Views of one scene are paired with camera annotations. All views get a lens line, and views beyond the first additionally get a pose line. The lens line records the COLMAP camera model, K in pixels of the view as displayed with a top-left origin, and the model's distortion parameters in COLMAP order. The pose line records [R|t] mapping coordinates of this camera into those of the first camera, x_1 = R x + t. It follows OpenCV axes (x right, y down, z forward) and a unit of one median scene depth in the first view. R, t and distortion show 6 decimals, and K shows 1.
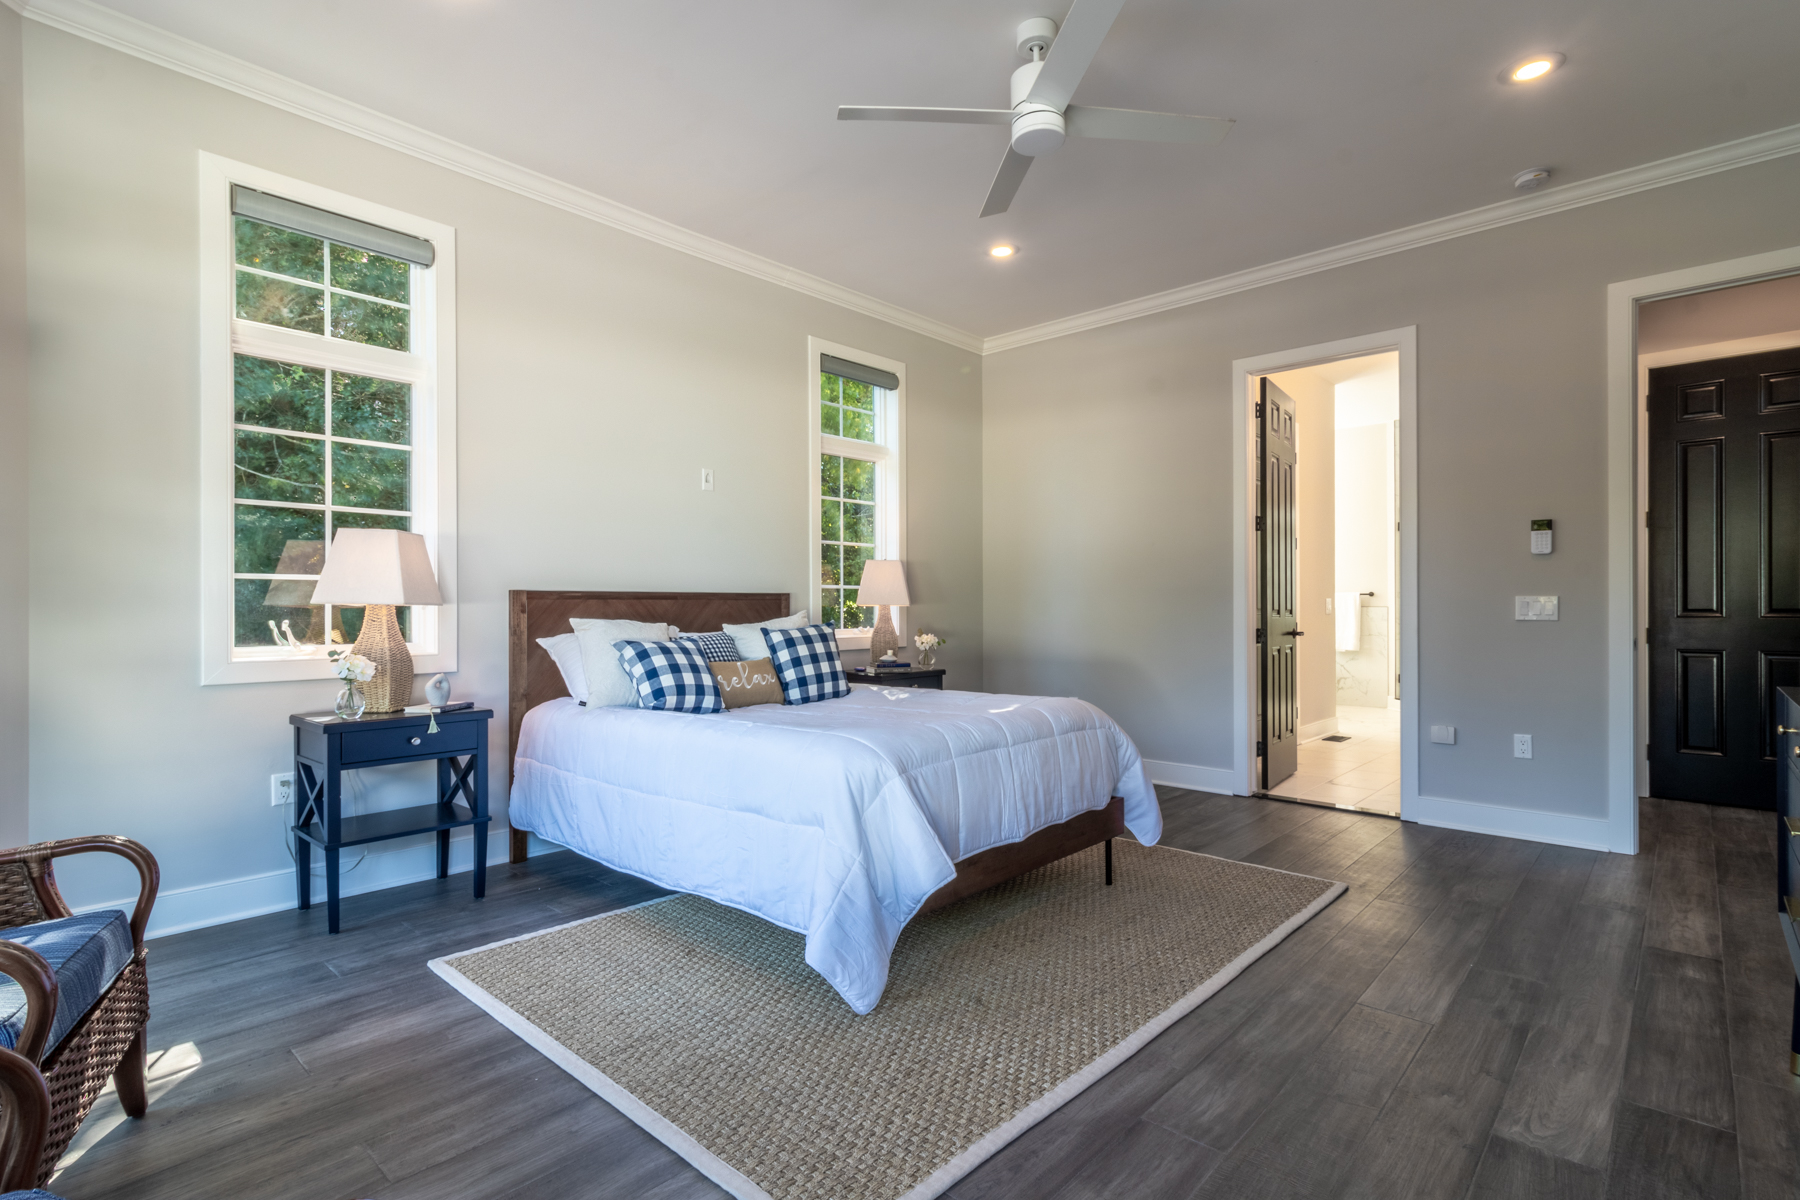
lens RADIAL K [[838.3, 0, 894.5], [0, 838.3, 607.8], [0, 0, 1]] dist [0.004108, 0.001269]
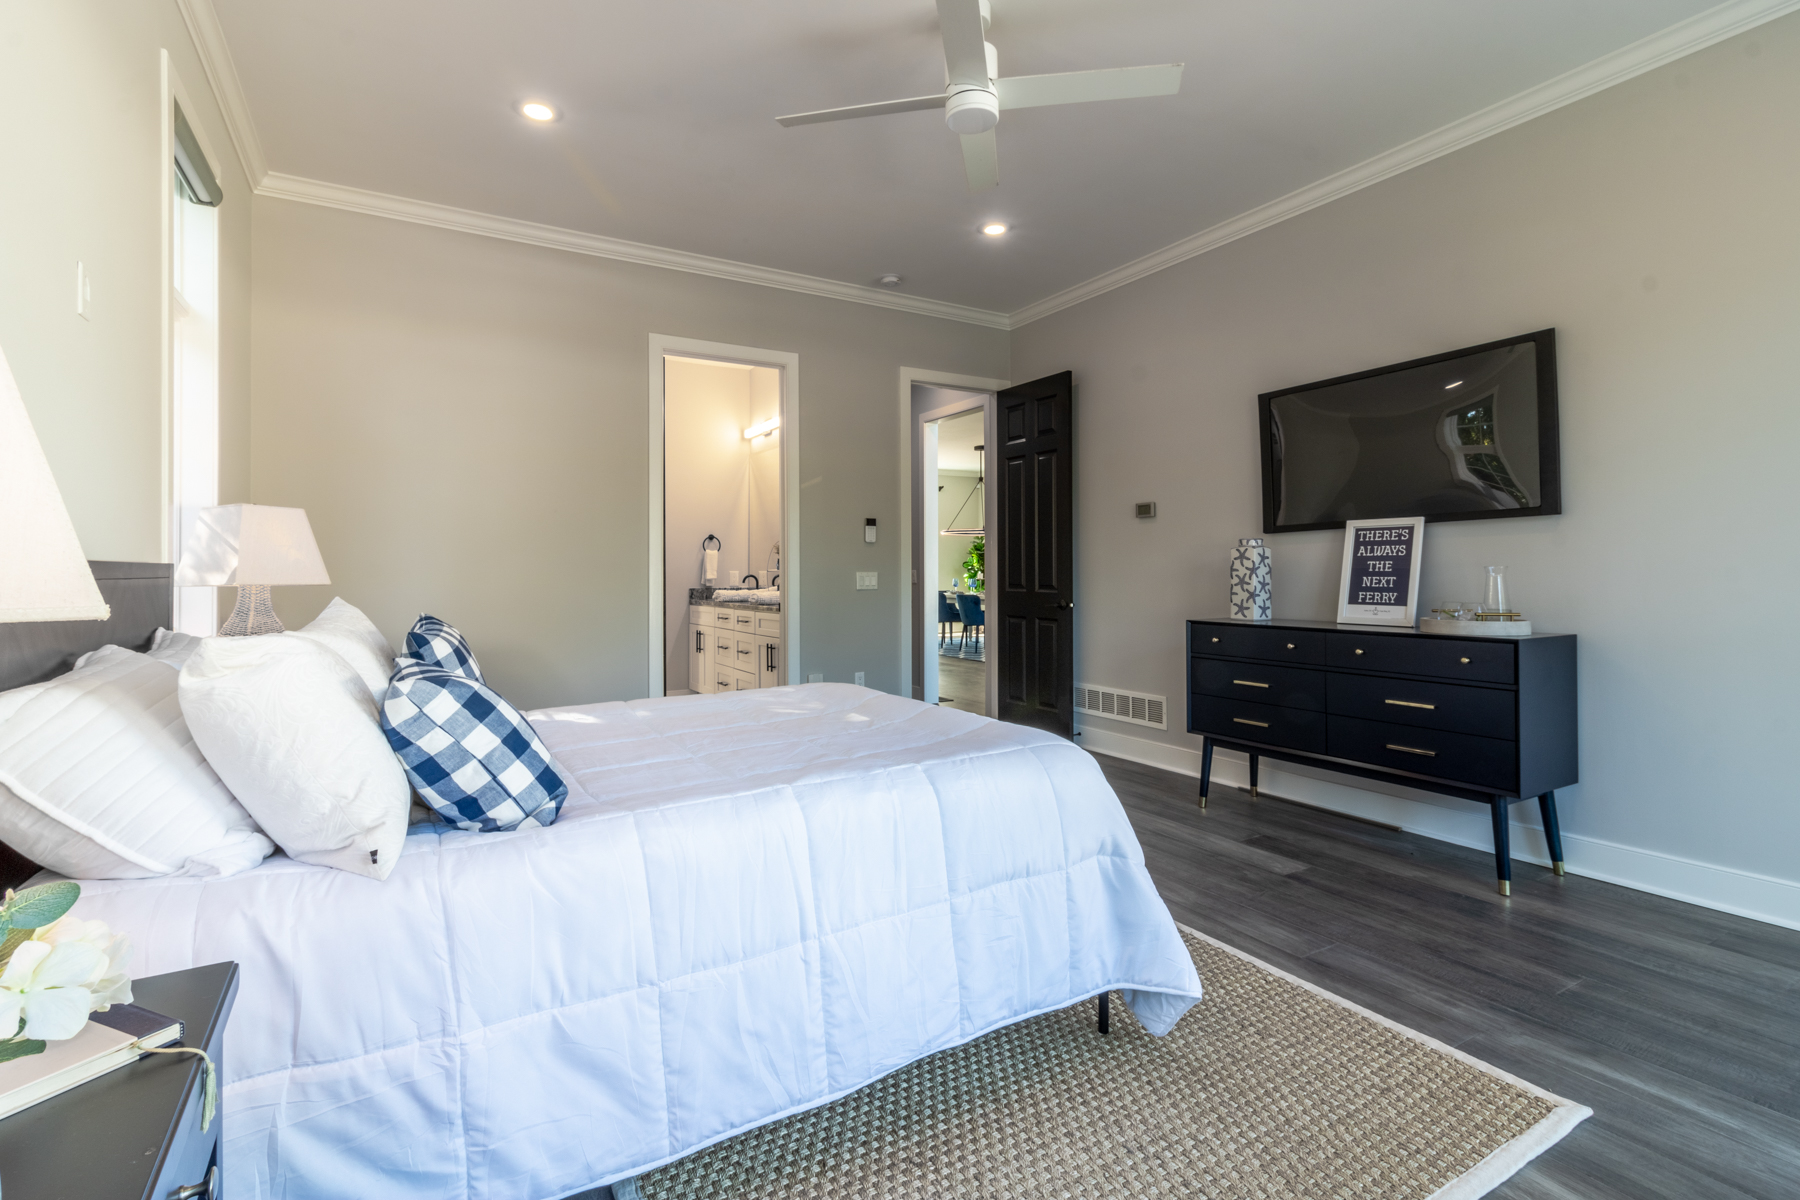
lens RADIAL K [[823.6, 0, 896.0], [0, 823.6, 565.6], [0, 0, 1]] dist [0.004301, 0.000489]
pose [[0.309804, 0.003543, 0.950794, -0.713103], [0.001104, 0.999991, -0.004086, -0.025644], [-0.950800, 0.002315, 0.309798, 0.701492]]
